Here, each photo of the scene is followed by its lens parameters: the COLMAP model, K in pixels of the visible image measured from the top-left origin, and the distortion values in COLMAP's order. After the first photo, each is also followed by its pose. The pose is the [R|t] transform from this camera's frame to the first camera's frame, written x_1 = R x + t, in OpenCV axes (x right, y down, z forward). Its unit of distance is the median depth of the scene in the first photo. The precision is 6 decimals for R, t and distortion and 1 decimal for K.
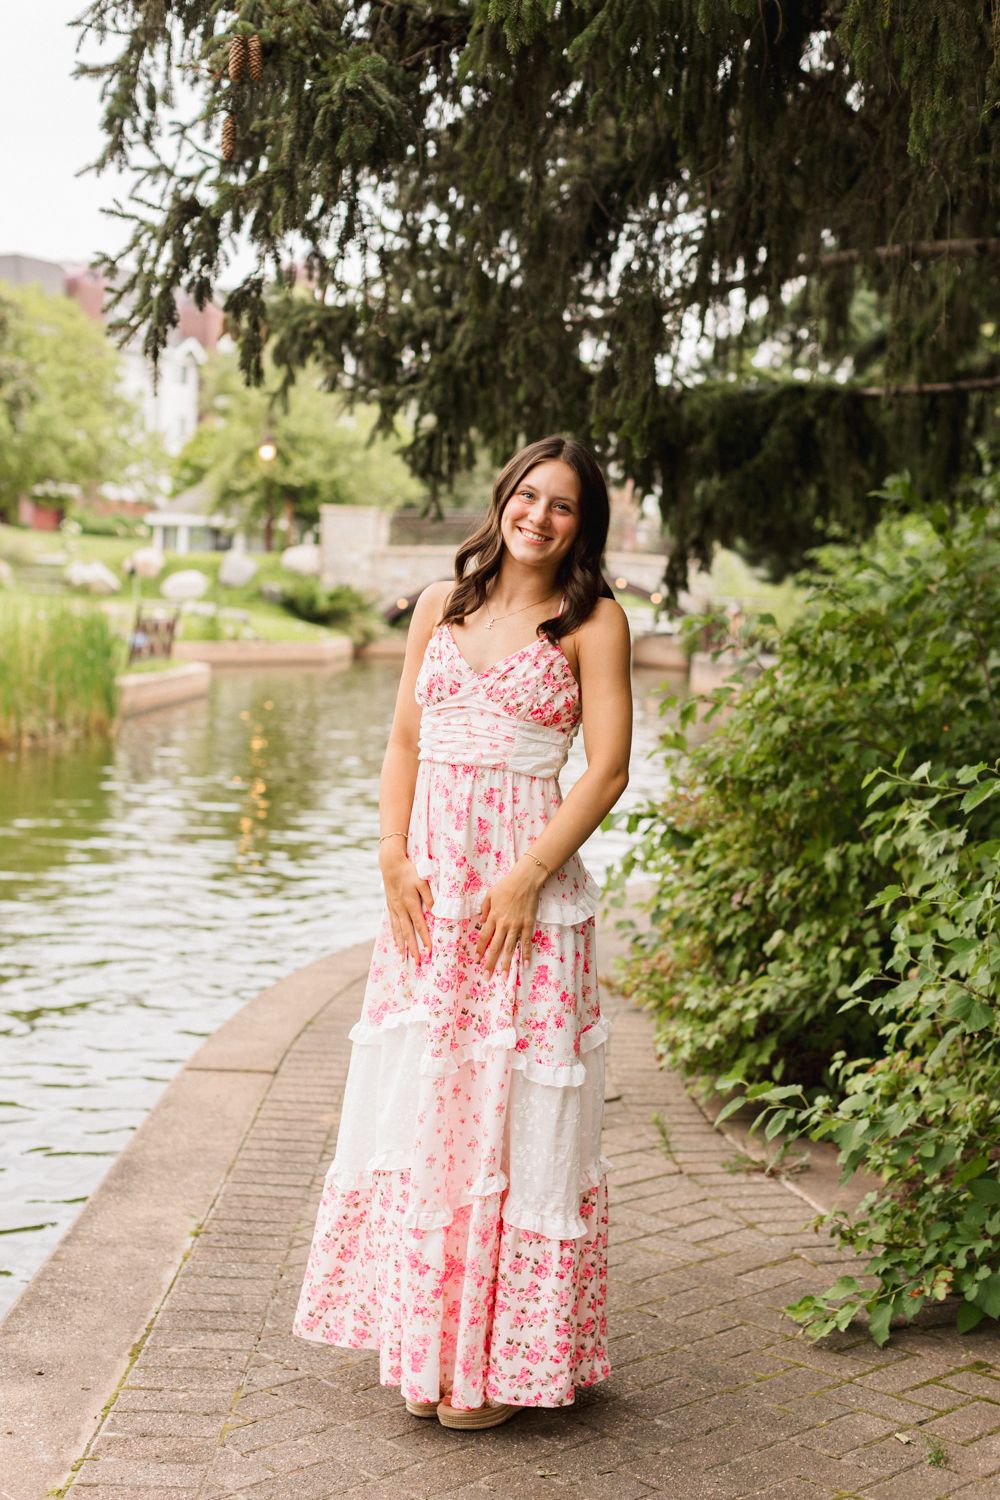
lens RADIAL K [[2264.1, 0, 502.0], [0, 2264.1, 784.2], [0, 0, 1]] dist [-0.010387, 0.136777]
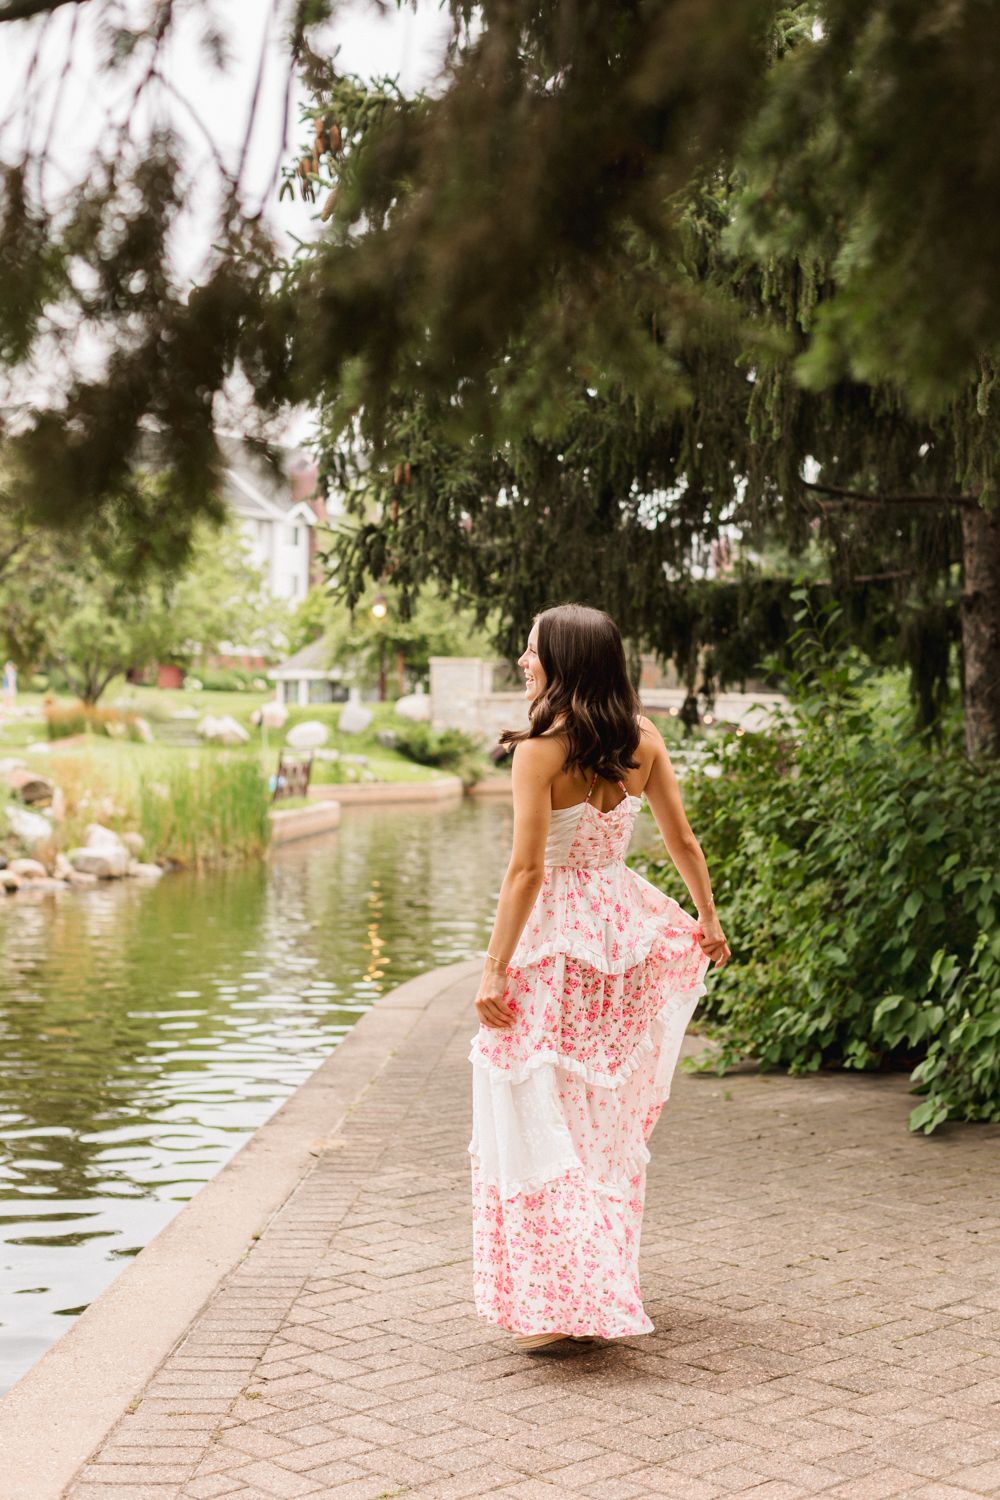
lens RADIAL K [[2119.1, 0, 477.2], [0, 2119.1, 786.8], [0, 0, 1]] dist [0.113619, 0.026143]
pose [[0.997772, -0.031700, -0.058696, 0.041795], [0.028162, 0.997792, -0.060152, 0.057869], [0.060473, 0.058365, 0.996462, -0.649304]]
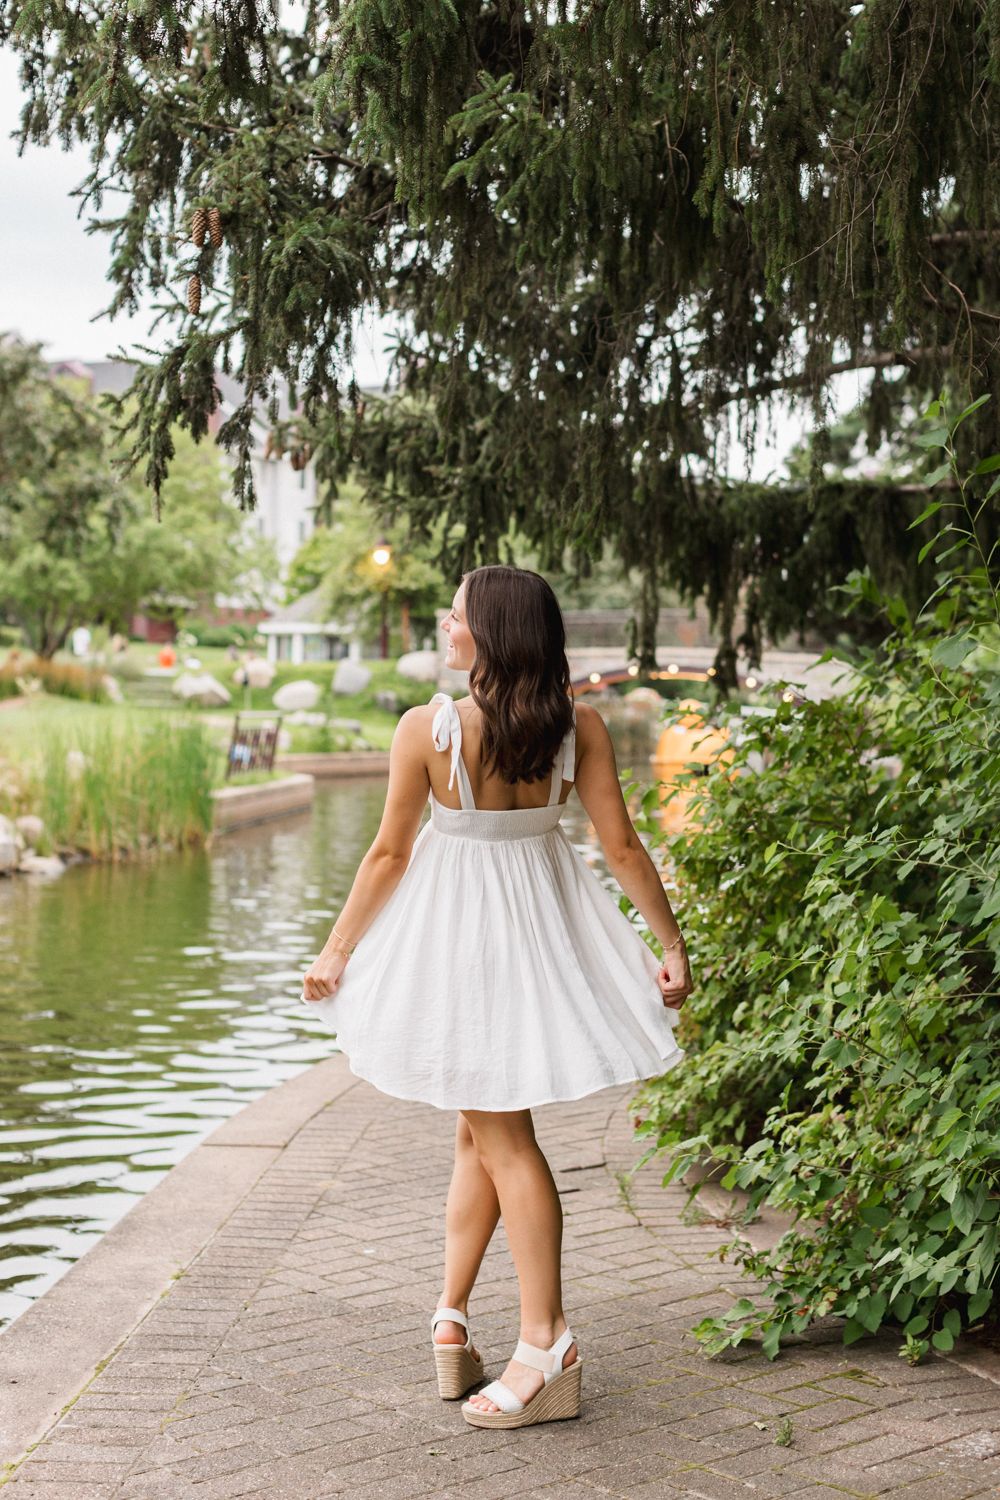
lens RADIAL K [[2375.3, 0, 500.0], [0, 2375.3, 750.0], [0, 0, 1]] dist [0.018922, 0.087716]
pose [[0.998203, -0.022661, -0.055475, 0.068415], [0.019177, 0.997858, -0.062545, 0.013515], [0.056774, 0.061369, 0.996499, -0.120395]]
